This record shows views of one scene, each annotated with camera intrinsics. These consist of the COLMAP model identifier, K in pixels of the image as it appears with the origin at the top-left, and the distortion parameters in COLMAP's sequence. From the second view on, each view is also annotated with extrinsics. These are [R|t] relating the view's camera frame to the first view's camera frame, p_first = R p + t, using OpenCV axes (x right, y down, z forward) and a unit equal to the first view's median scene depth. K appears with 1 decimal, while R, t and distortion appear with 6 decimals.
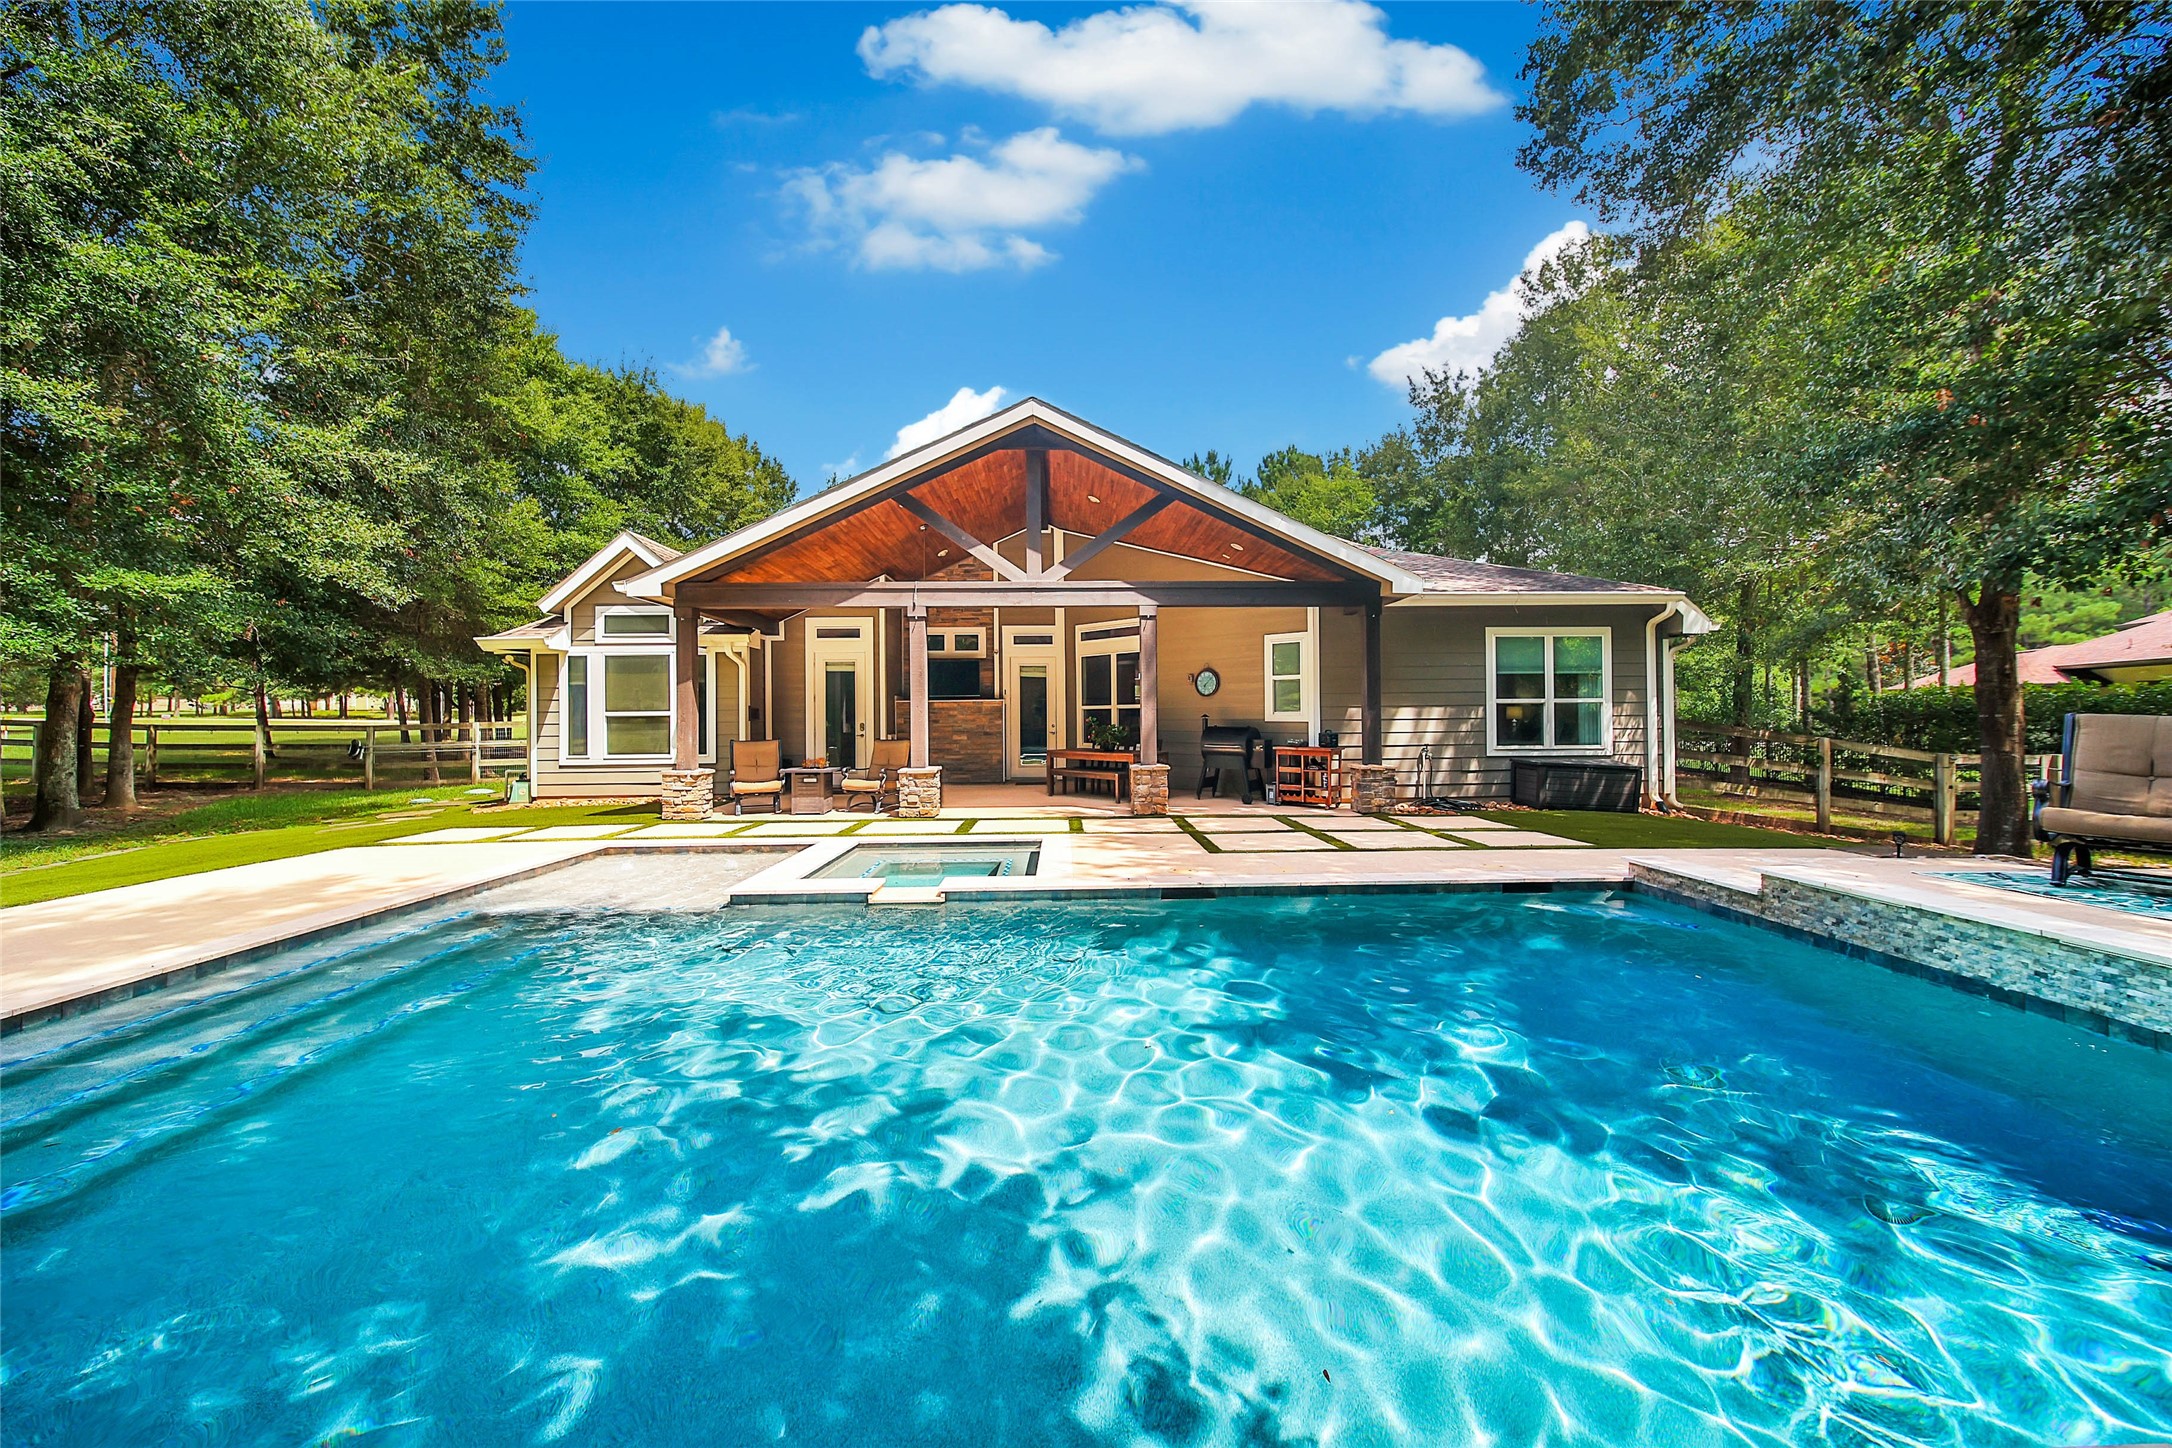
lens RADIAL K [[769.6, 0, 1086.0], [0, 769.6, 724.0], [0, 0, 1]] dist [-0.000428, -0.000138]
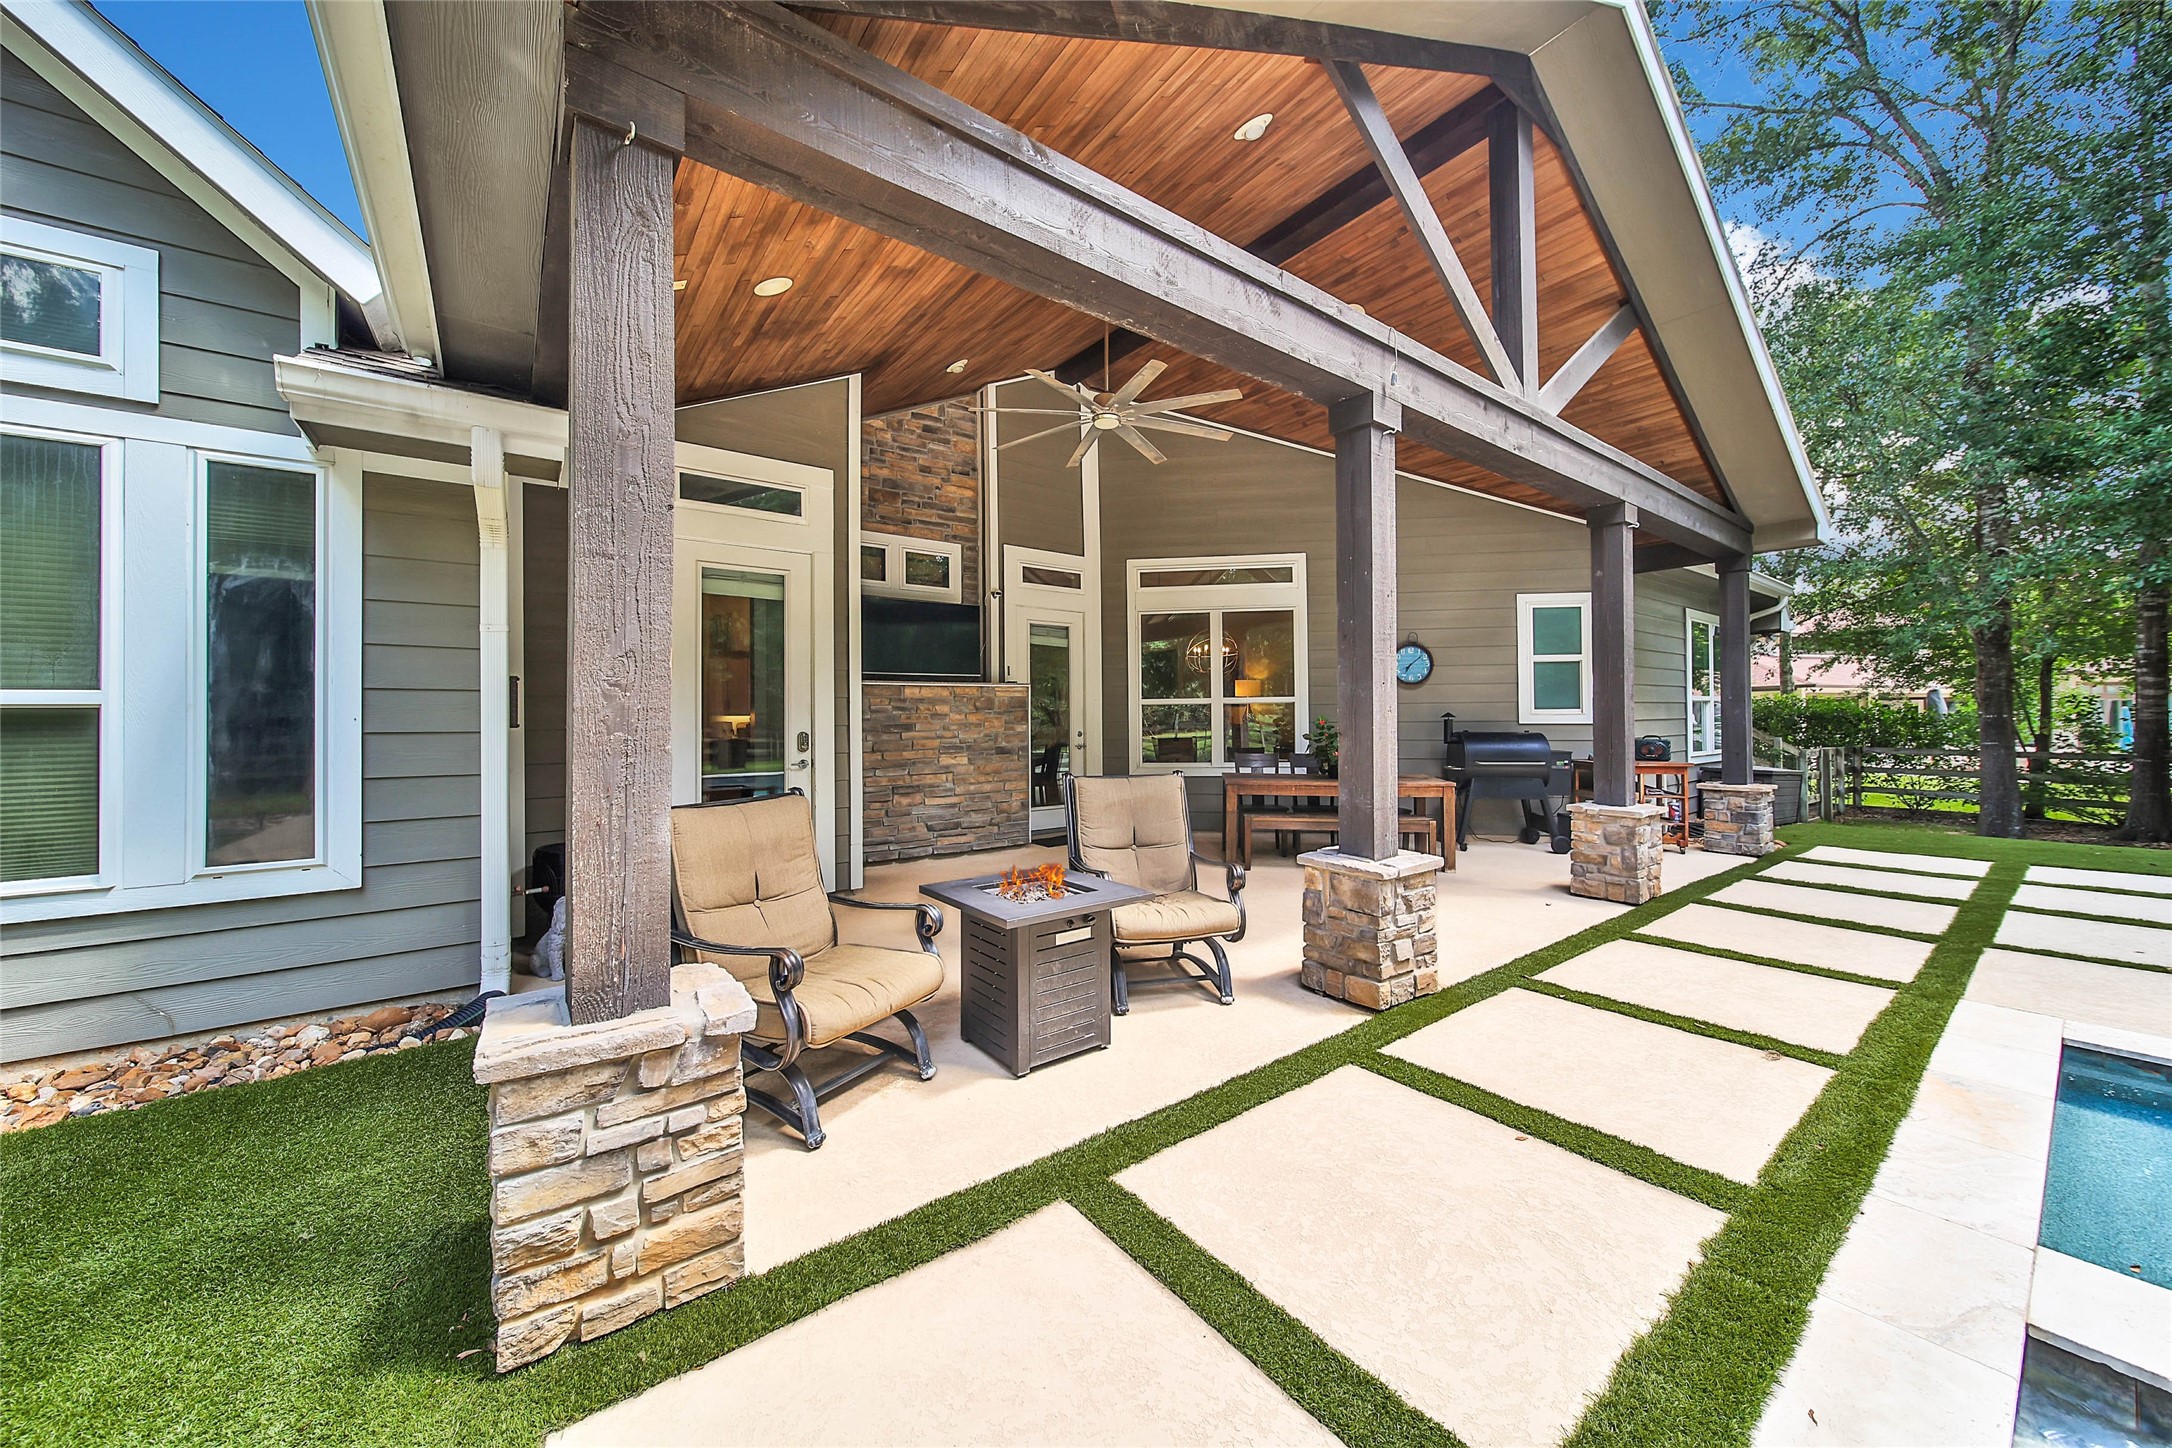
lens RADIAL K [[767.8, 0, 1075.6], [0, 767.8, 711.6], [0, 0, 1]] dist [0.000128, 0.000095]
pose [[0.818220, 0.007046, 0.574862, -0.468494], [0.008112, 0.999684, -0.023799, -0.001354], [-0.574848, 0.024136, 0.817904, 0.694883]]
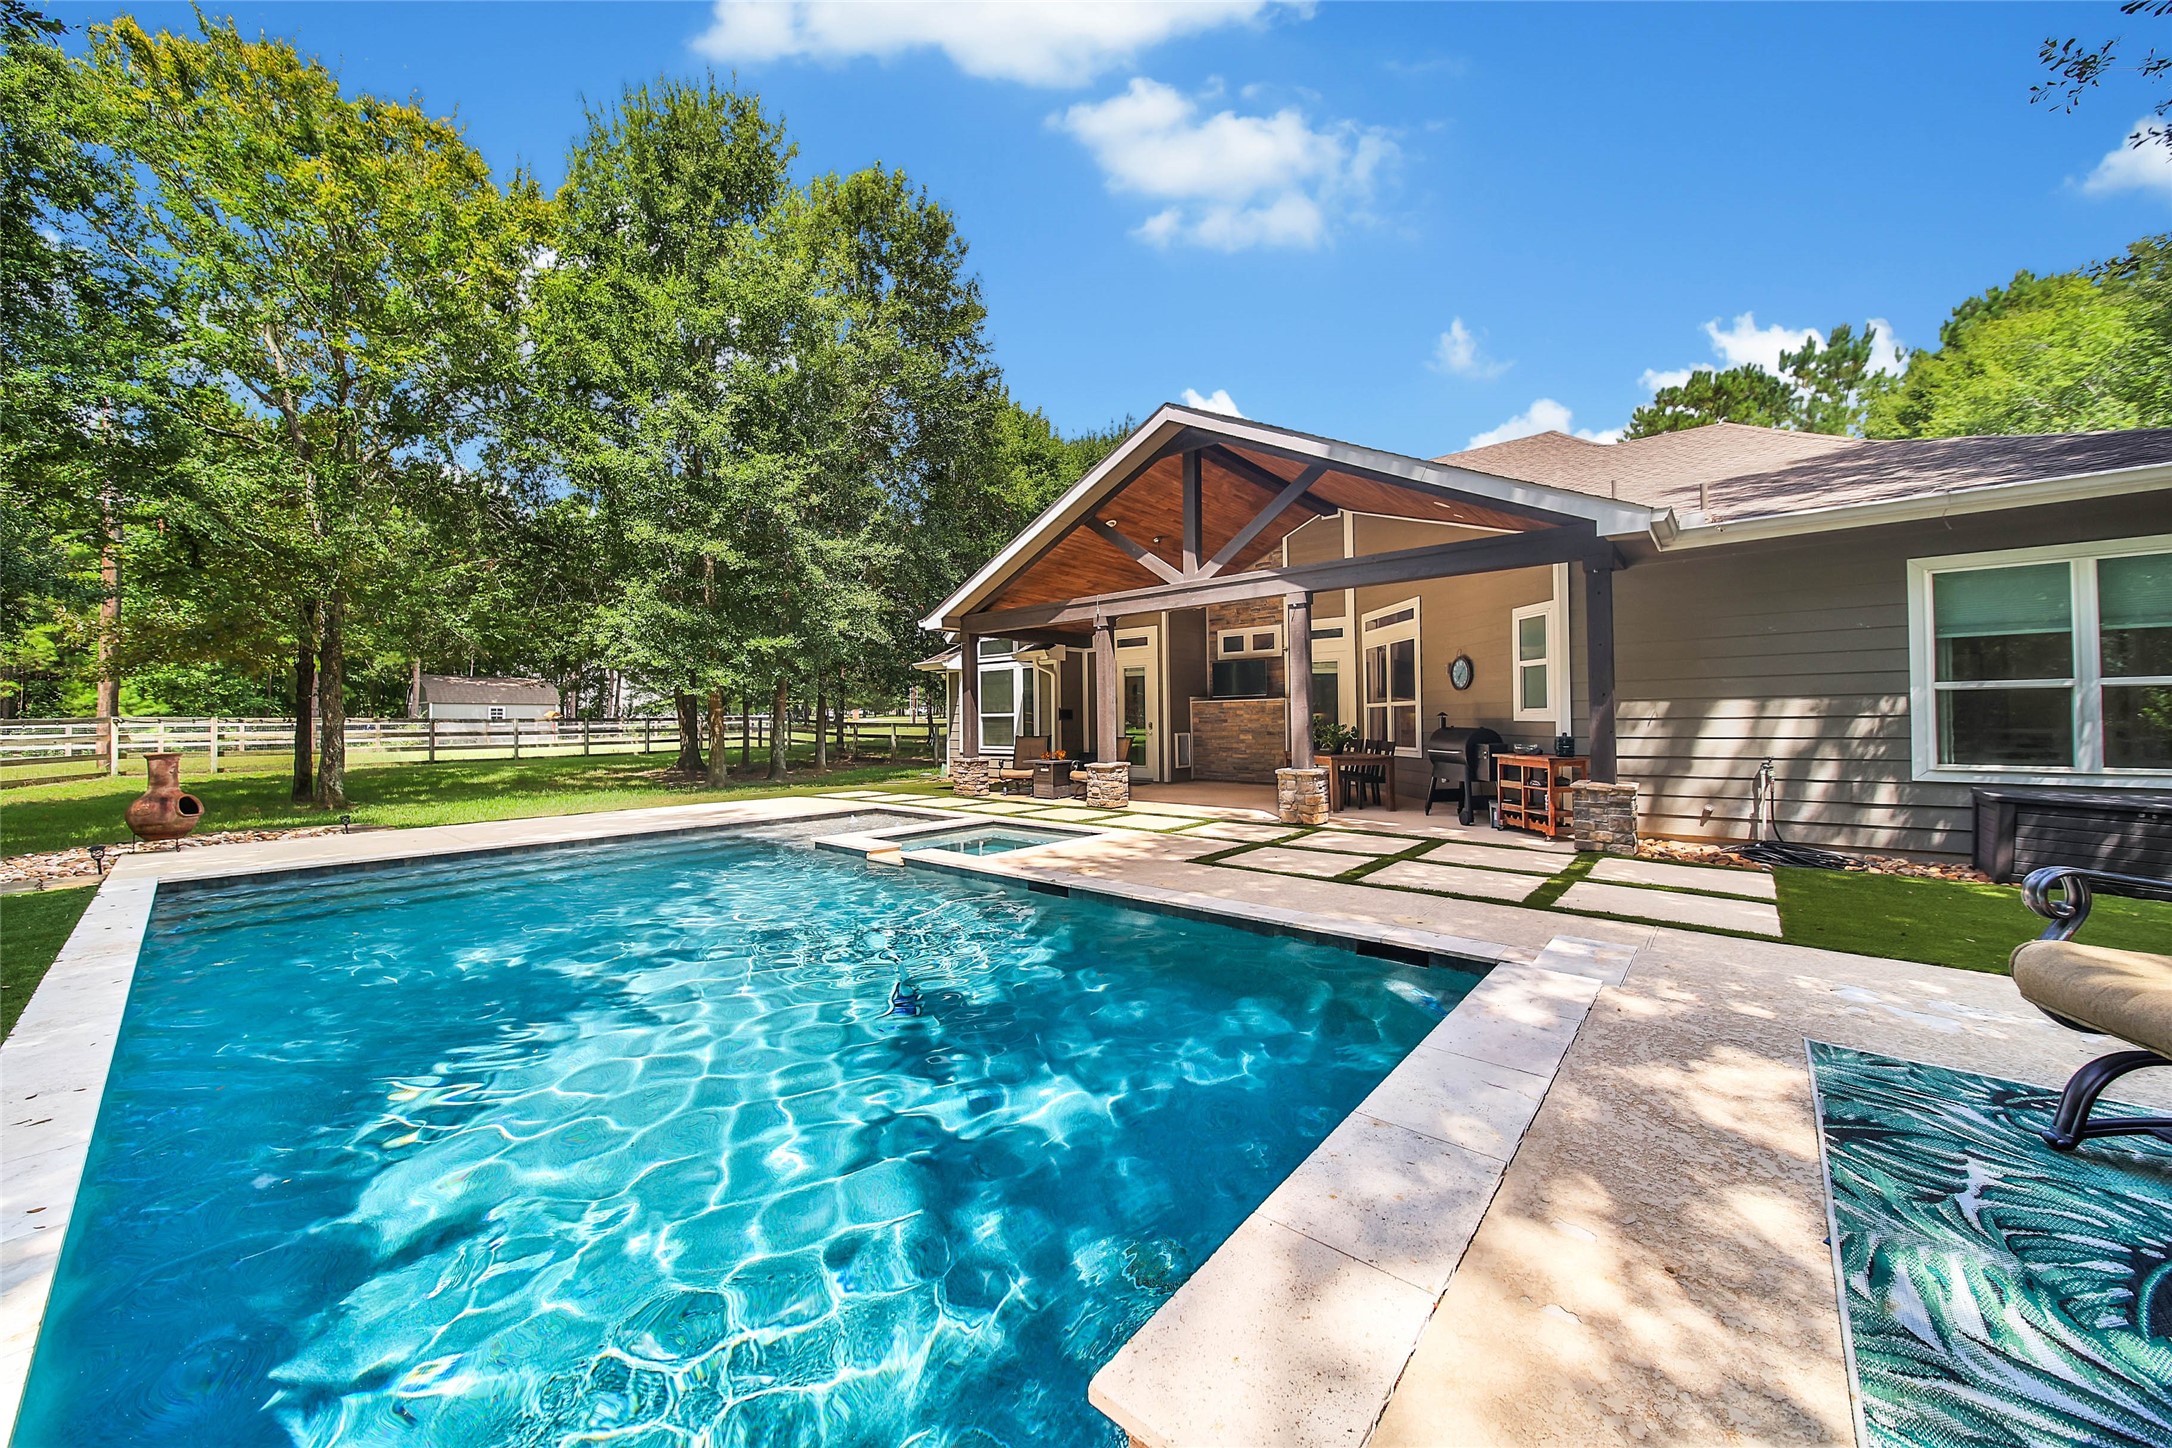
lens RADIAL K [[769.6, 0, 1086.0], [0, 769.6, 724.0], [0, 0, 1]] dist [-0.000428, -0.000138]
pose [[0.738089, 0.003242, -0.674696, 0.446218], [-0.004008, 0.999992, 0.000421, 0.000997], [0.674692, 0.002394, 0.738096, 0.146282]]
